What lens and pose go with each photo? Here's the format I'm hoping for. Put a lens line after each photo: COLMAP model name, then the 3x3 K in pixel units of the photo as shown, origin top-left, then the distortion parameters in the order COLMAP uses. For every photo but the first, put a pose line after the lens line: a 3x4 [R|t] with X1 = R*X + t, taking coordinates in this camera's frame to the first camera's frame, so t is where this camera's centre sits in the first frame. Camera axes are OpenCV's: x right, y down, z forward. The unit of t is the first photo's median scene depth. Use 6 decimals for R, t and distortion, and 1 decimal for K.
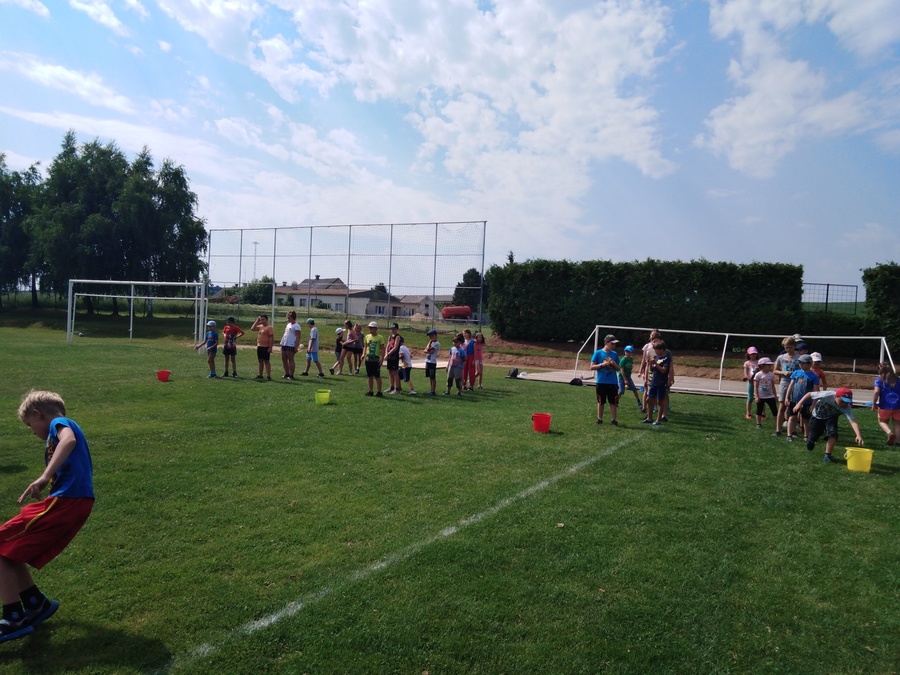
lens RADIAL K [[658.1, 0, 451.1], [0, 658.1, 344.2], [0, 0, 1]] dist [0.012769, -0.012439]
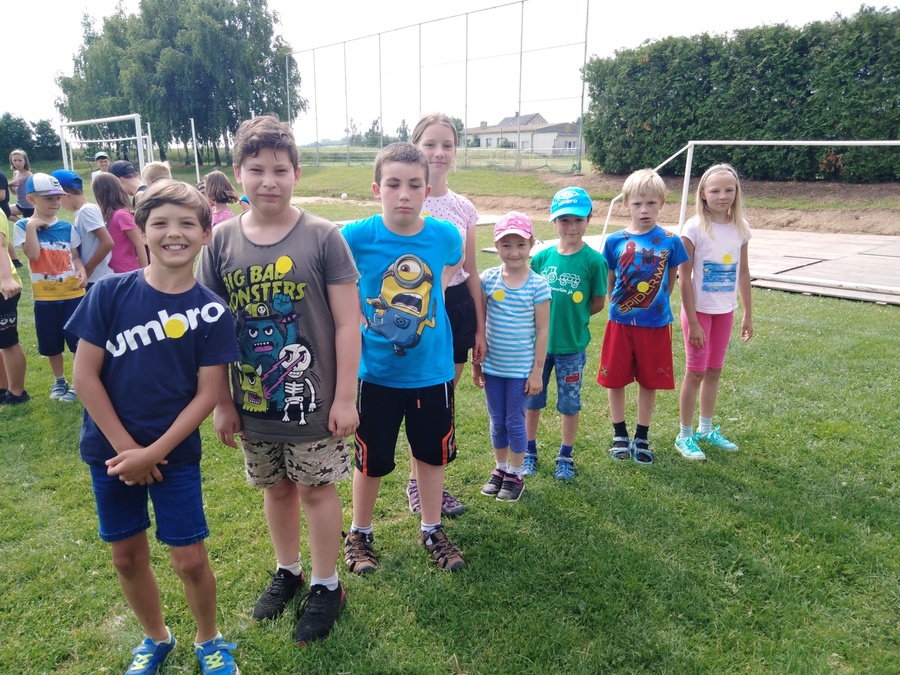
lens RADIAL K [[658.1, 0, 445.7], [0, 658.1, 335.3], [0, 0, 1]] dist [0.012769, -0.012439]
pose [[0.942325, 0.038498, -0.332477, 0.109601], [0.035750, 0.976103, 0.214349, 0.001064], [0.332784, -0.213873, 0.918430, 0.221441]]
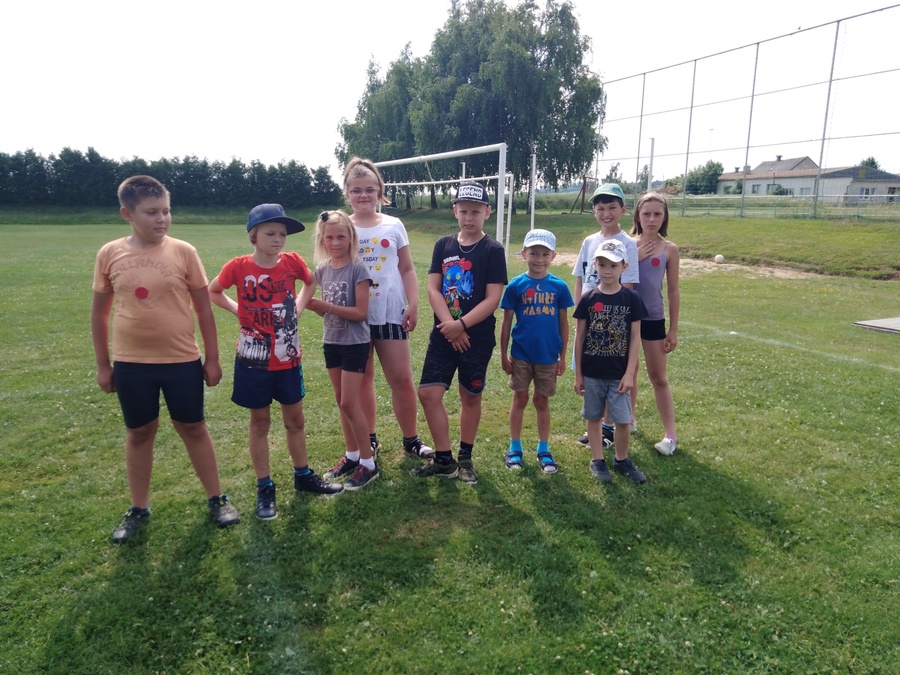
lens RADIAL K [[658.1, 0, 441.7], [0, 658.1, 338.8], [0, 0, 1]] dist [0.012769, -0.012439]
pose [[0.786985, 0.081688, -0.611540, -0.049574], [0.010520, 0.989275, 0.145683, -0.009774], [0.616883, -0.121084, 0.777685, 0.311725]]
